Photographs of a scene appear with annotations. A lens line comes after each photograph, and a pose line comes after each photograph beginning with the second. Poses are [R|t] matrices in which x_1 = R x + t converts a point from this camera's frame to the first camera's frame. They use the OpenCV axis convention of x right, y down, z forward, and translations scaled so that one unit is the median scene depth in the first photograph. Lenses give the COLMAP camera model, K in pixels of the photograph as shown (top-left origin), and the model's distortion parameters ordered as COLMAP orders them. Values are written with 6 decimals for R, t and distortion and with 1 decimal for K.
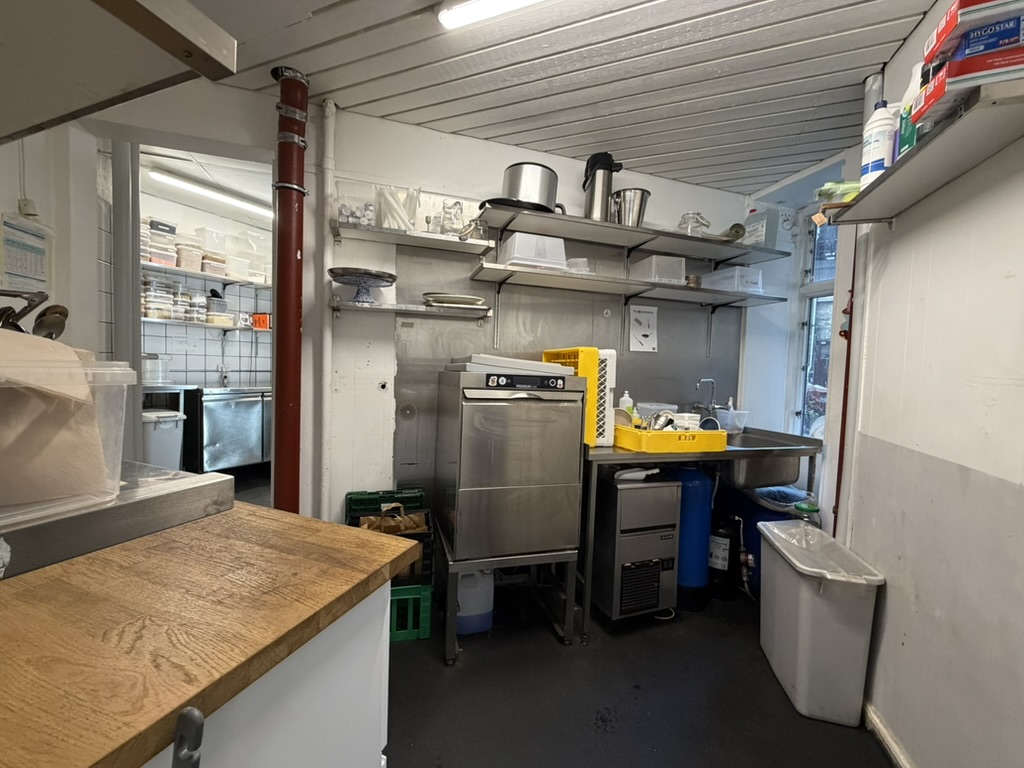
lens RADIAL K [[408.0, 0, 512.0], [0, 408.0, 384.0], [0, 0, 1]] dist [0.000004, -0.000015]
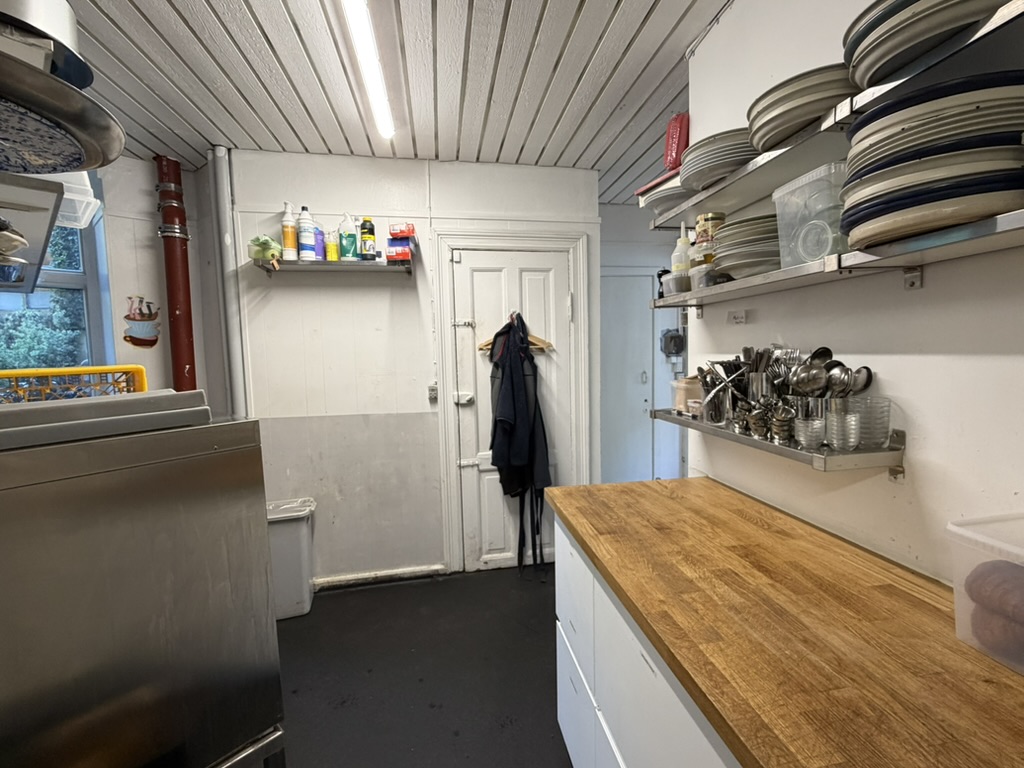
lens RADIAL K [[449.5, 0, 512.0], [0, 449.5, 384.0], [0, 0, 1]] dist [-0.000040, -0.000007]
pose [[-0.504753, -0.083427, 0.859223, -1.767033], [0.044830, 0.991443, 0.122601, -0.289905], [-0.862099, 0.100402, -0.496694, 2.034760]]
